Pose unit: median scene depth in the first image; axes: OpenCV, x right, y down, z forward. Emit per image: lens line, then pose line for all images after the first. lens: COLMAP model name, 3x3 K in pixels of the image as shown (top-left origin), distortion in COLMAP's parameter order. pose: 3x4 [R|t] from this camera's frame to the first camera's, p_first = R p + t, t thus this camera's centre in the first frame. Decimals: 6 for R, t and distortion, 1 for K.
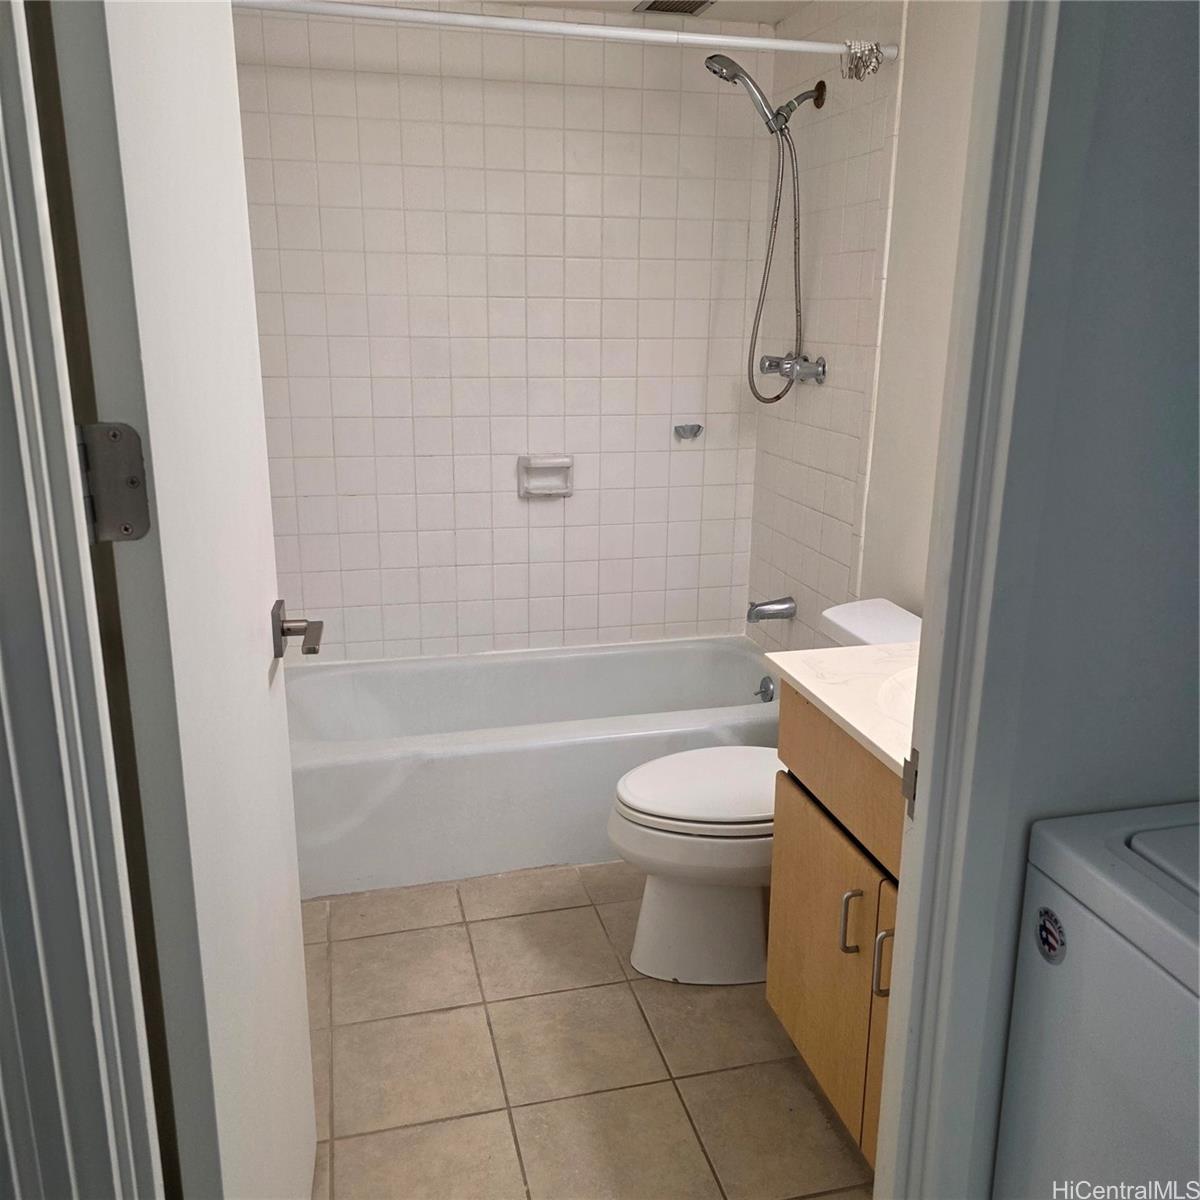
lens RADIAL K [[1089.9, 0, 598.4], [0, 1089.9, 601.0], [0, 0, 1]] dist [0.058247, 0.000000]
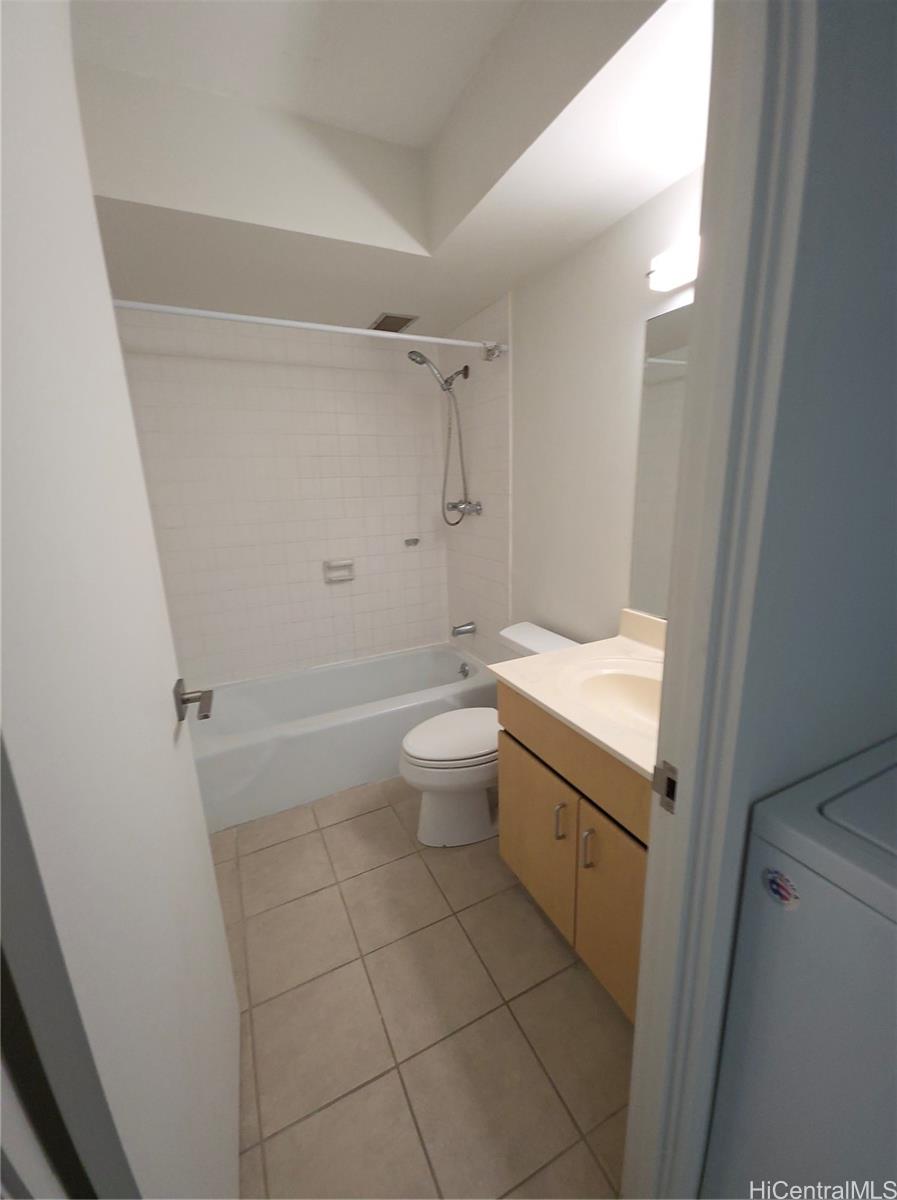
lens RADIAL K [[480.7, 0, 457.0], [0, 480.7, 596.7], [0, 0, 1]] dist [0.004957, -0.000246]
pose [[0.973812, -0.087392, 0.209888, -0.038707], [0.094753, 0.995180, -0.025254, -0.039050], [-0.206669, 0.044480, 0.977399, 0.198135]]
